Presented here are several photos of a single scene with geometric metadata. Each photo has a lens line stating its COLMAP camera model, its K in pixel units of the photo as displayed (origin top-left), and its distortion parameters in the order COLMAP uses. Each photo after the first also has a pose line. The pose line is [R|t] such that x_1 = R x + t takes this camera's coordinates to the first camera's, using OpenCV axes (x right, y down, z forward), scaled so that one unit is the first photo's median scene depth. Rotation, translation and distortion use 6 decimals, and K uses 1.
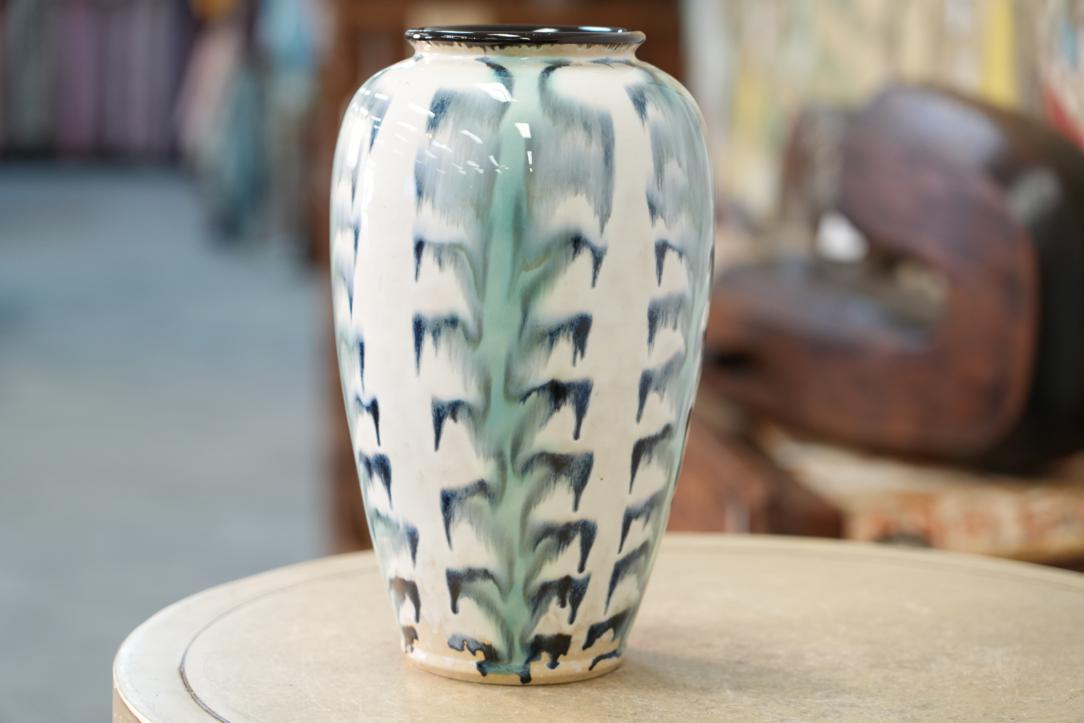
lens RADIAL K [[2996.9, 0, 542.0], [0, 2996.9, 361.5], [0, 0, 1]] dist [-0.083380, -0.176650]
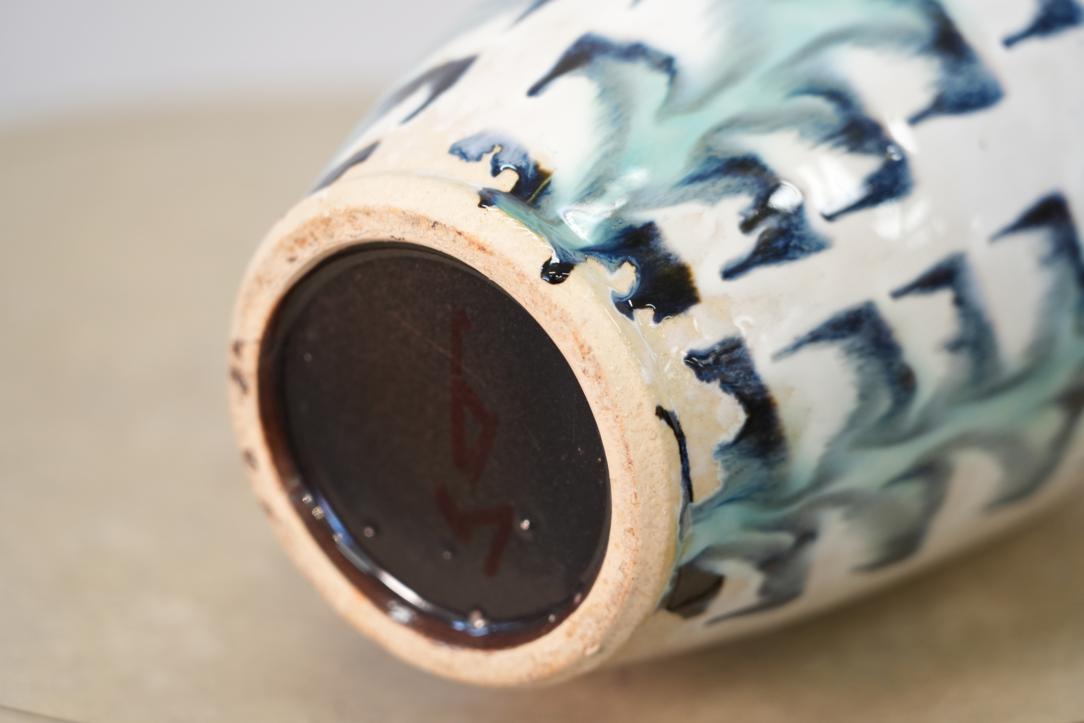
lens RADIAL K [[3295.4, 0, 542.0], [0, 3295.4, 361.5], [0, 0, 1]] dist [-0.076975, -0.230222]
pose [[0.744728, 0.617587, -0.252916, 0.113771], [-0.509358, 0.281139, -0.813336, 0.475627], [-0.431201, 0.734539, 0.523945, 0.790827]]
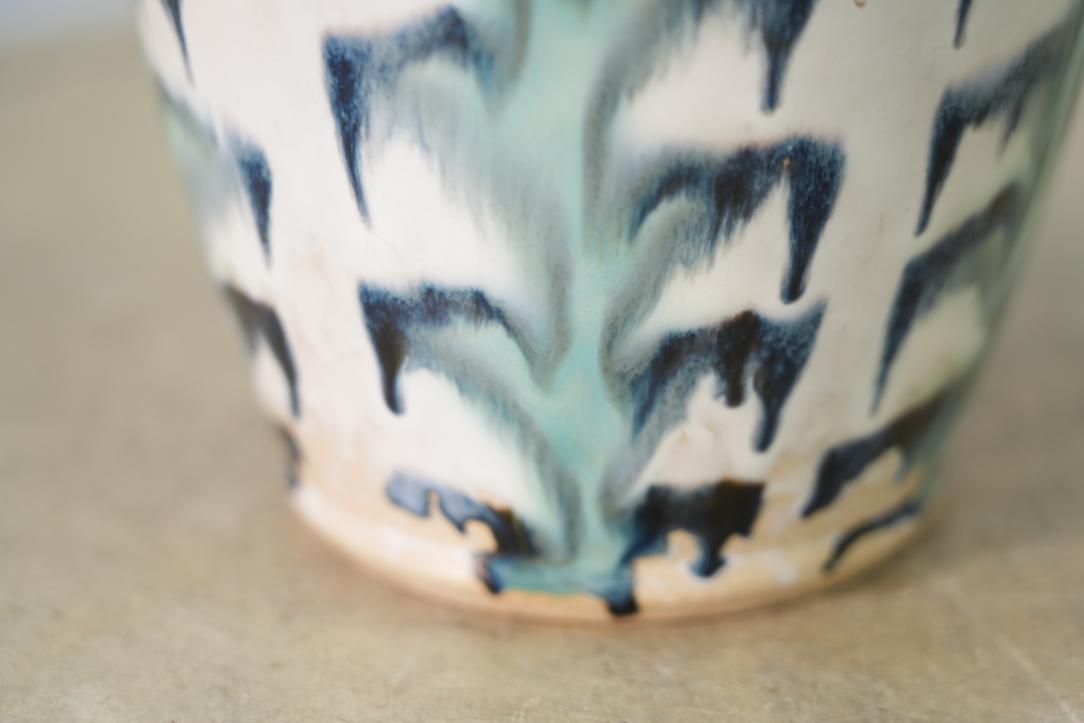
lens RADIAL K [[3295.4, 0, 542.0], [0, 3295.4, 361.5], [0, 0, 1]] dist [-0.076975, -0.230222]
pose [[0.993824, 0.017390, -0.109598, 0.024696], [0.006864, 0.976119, 0.217127, 0.003248], [0.110756, -0.216538, 0.969971, 0.670943]]
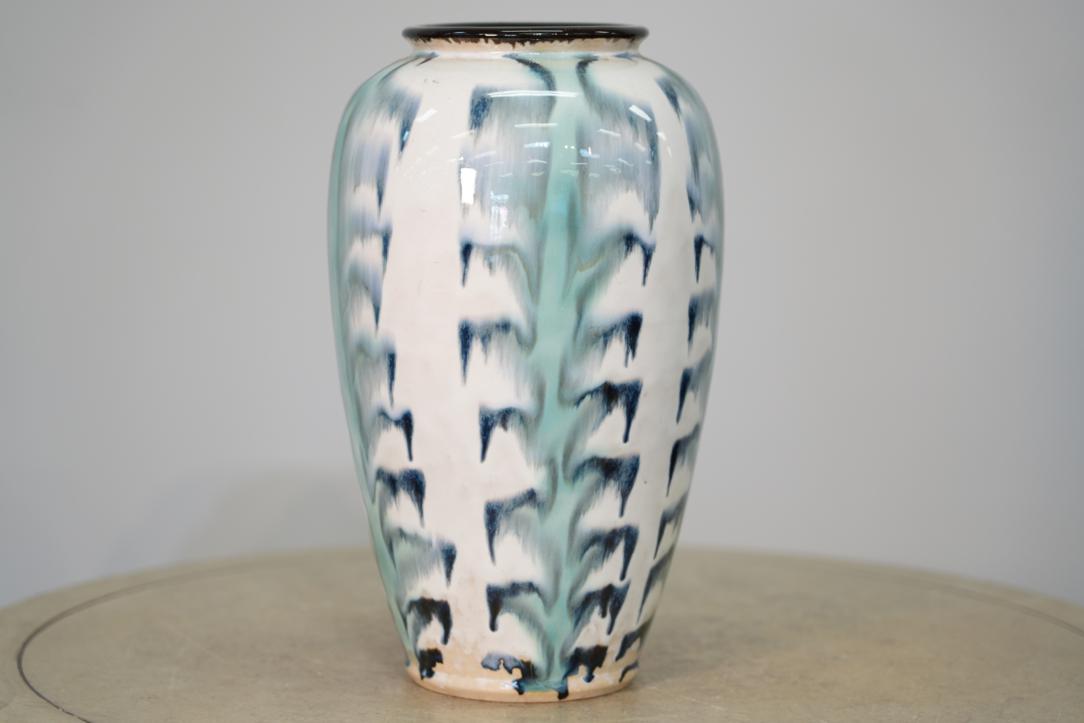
lens RADIAL K [[3295.4, 0, 542.0], [0, 3295.4, 361.5], [0, 0, 1]] dist [-0.076975, -0.230222]
pose [[0.967681, -0.043168, 0.248454, -0.275980], [0.048043, 0.998753, -0.013589, 0.012792], [-0.247557, 0.025086, 0.968548, -0.032762]]
